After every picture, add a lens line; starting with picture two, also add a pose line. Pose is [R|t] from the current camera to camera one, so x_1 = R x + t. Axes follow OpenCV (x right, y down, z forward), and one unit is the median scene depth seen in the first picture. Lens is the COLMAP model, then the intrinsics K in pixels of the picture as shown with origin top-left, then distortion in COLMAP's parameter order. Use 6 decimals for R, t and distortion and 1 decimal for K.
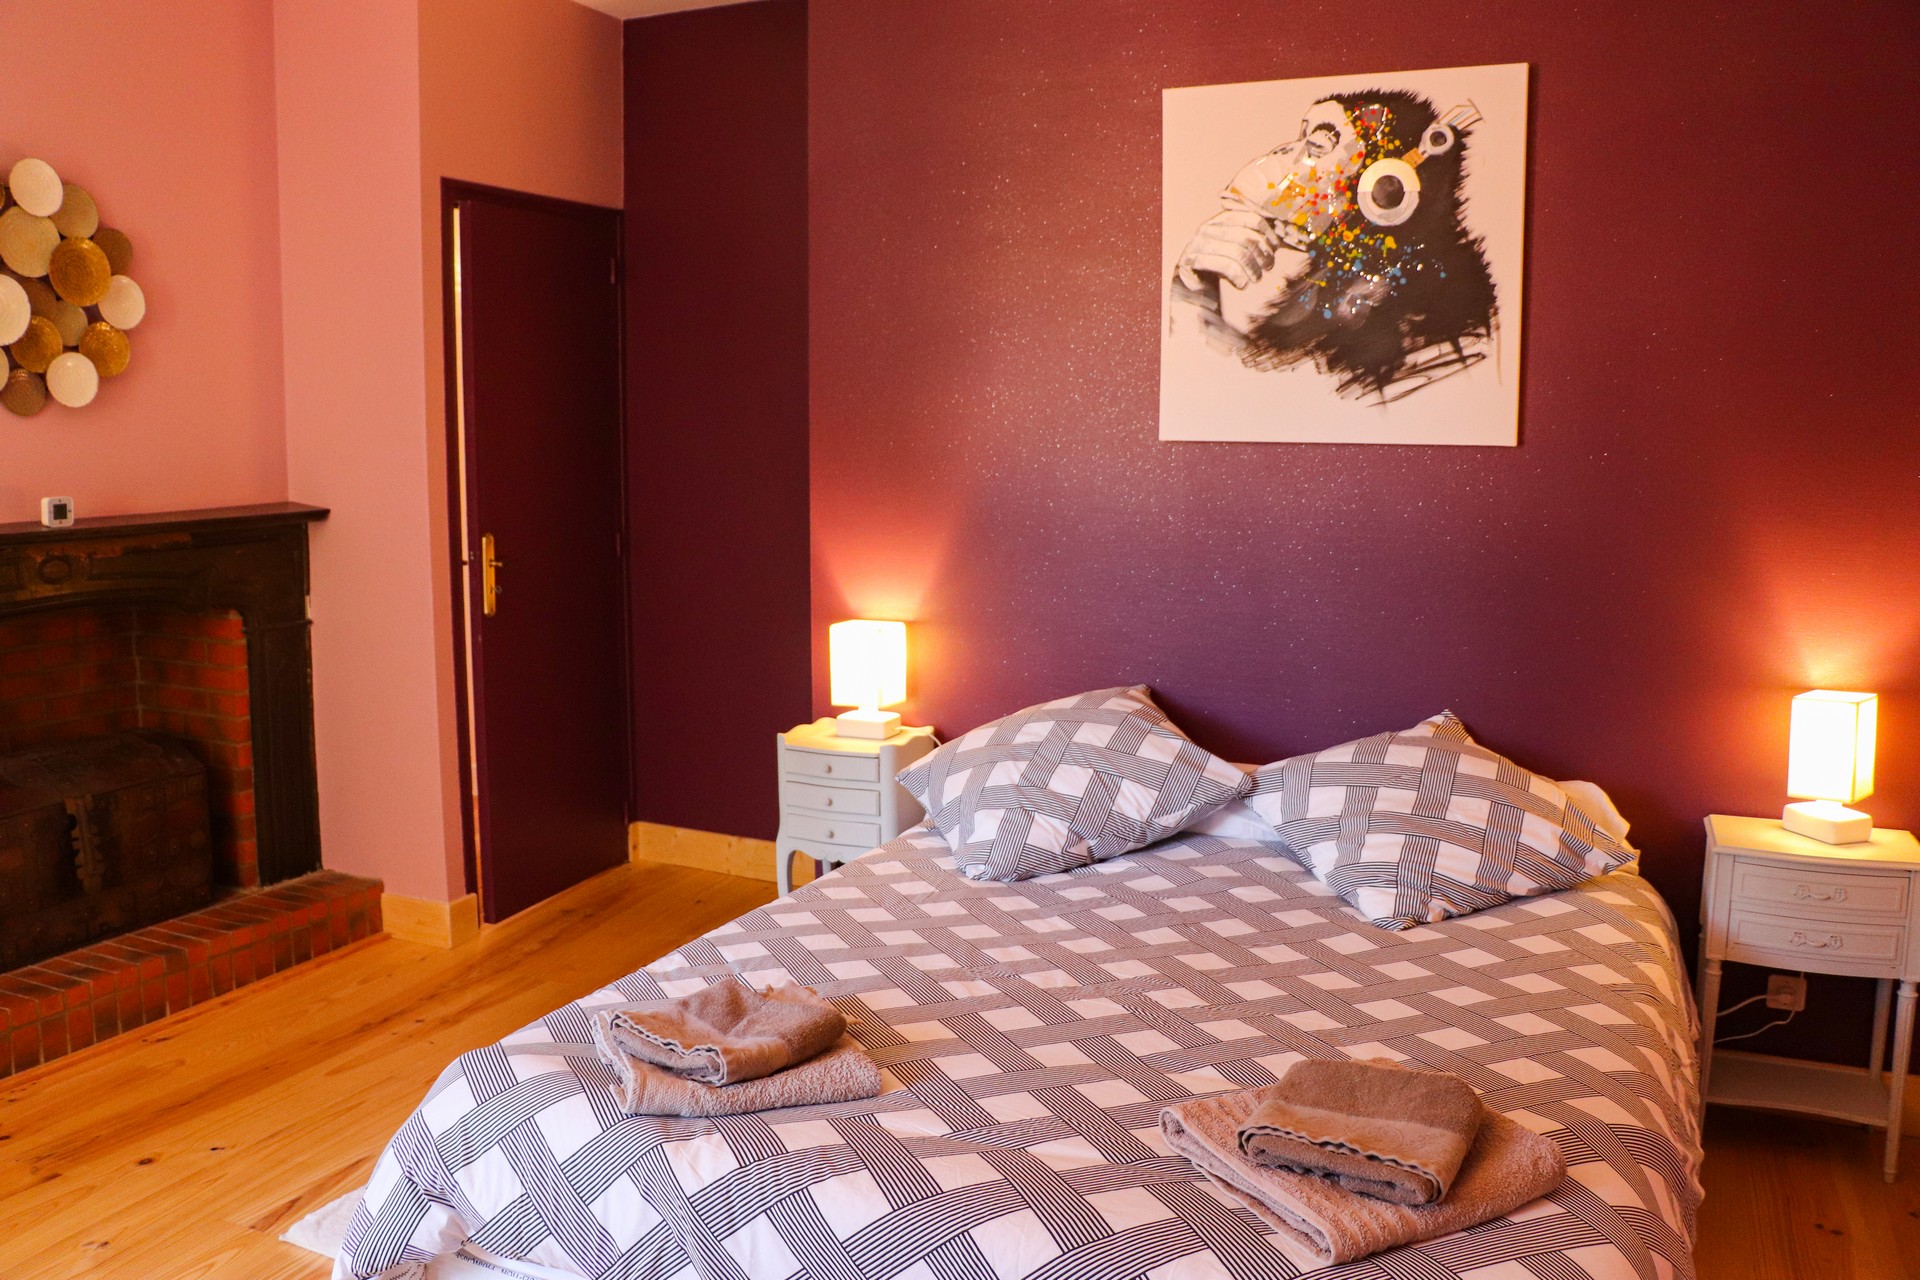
lens RADIAL K [[1583.6, 0, 958.5], [0, 1583.6, 642.9], [0, 0, 1]] dist [-0.186620, 0.154783]
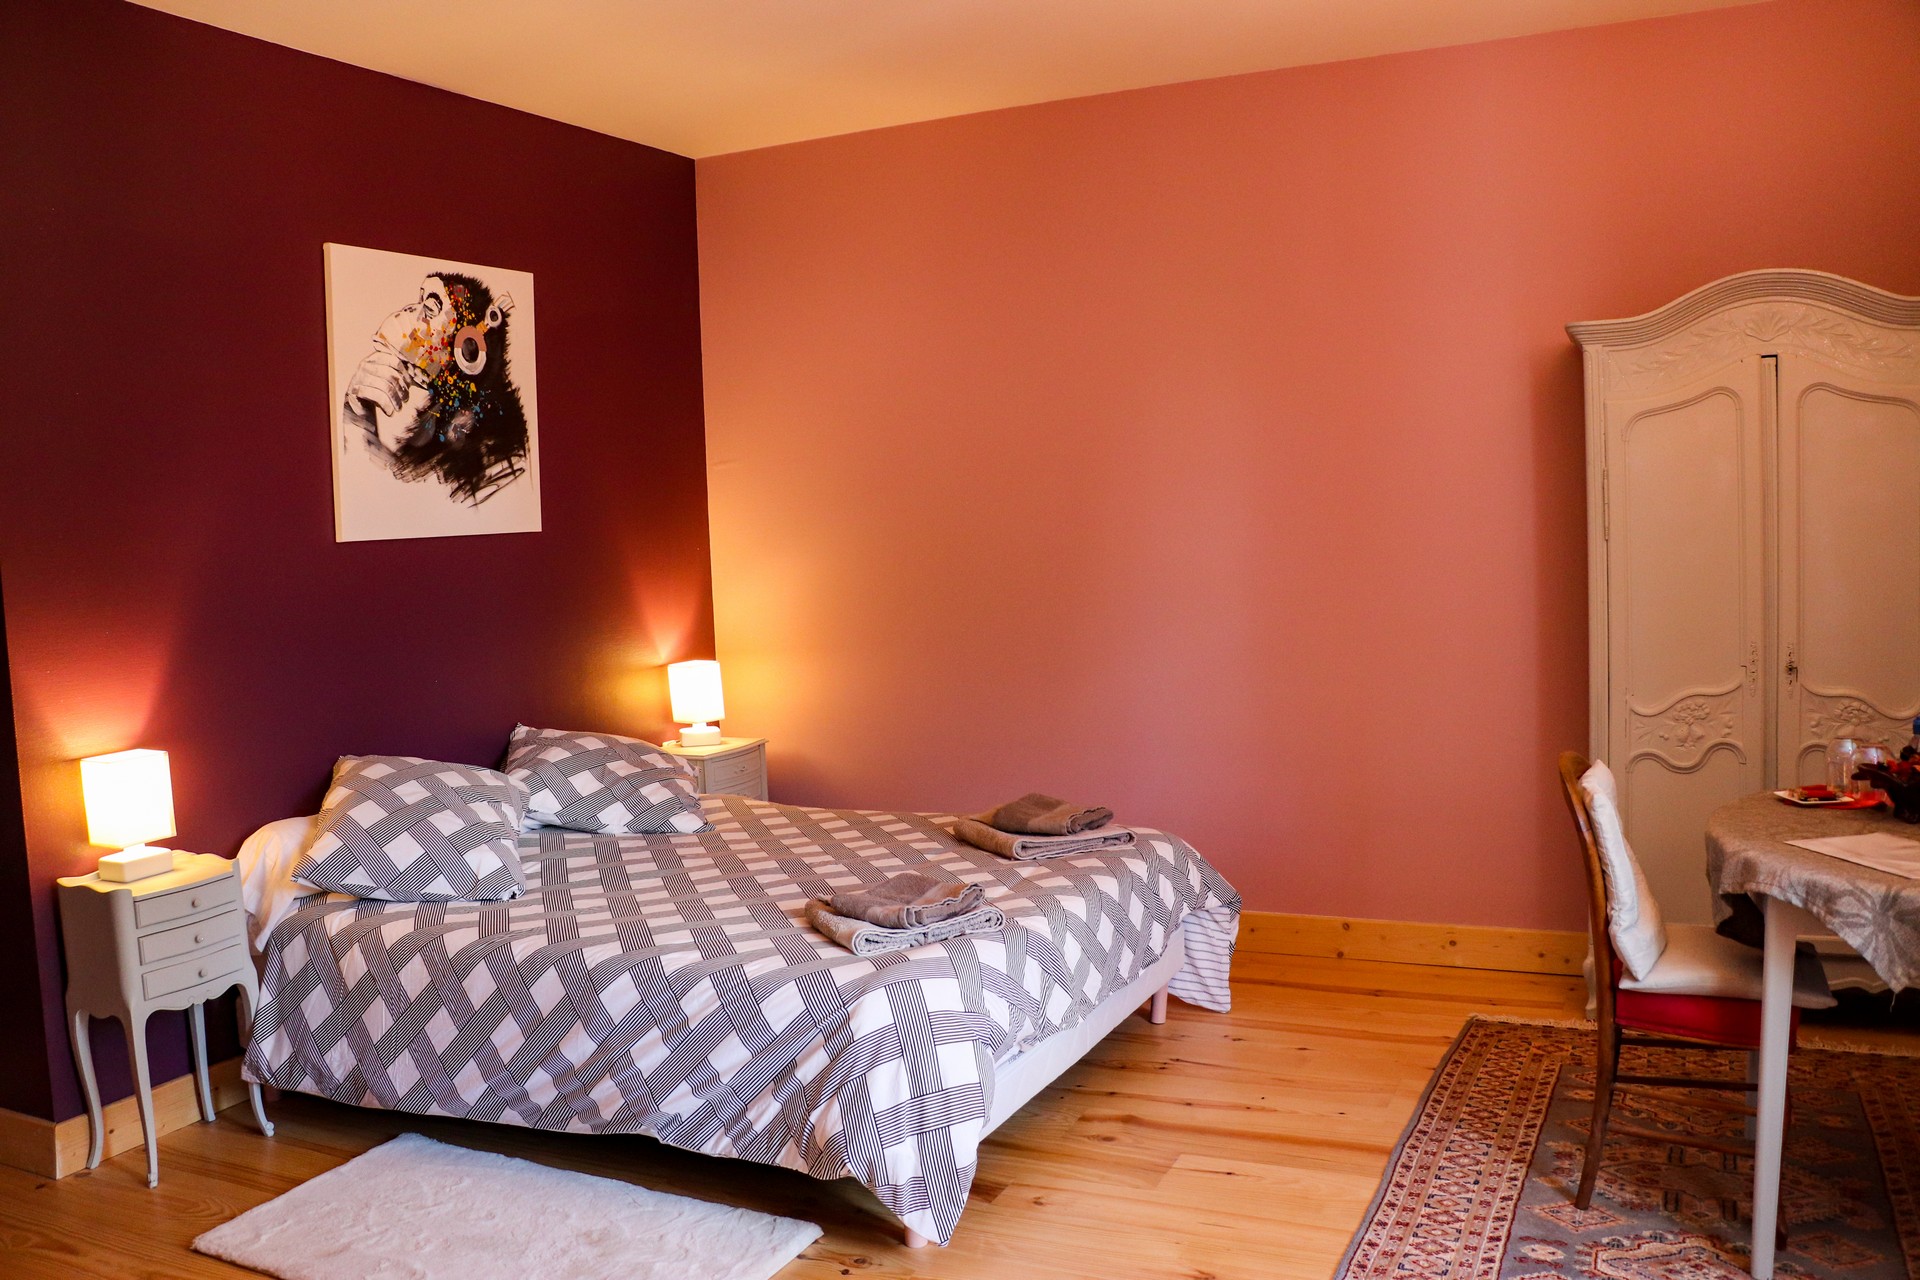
lens RADIAL K [[1583.6, 0, 960.0], [0, 1583.6, 639.2], [0, 0, 1]] dist [-0.186620, 0.154783]
pose [[0.036637, -0.086566, 0.995572, -1.073166], [0.168851, 0.982453, 0.079212, -0.075247], [-0.984960, 0.165201, 0.050611, 0.536959]]
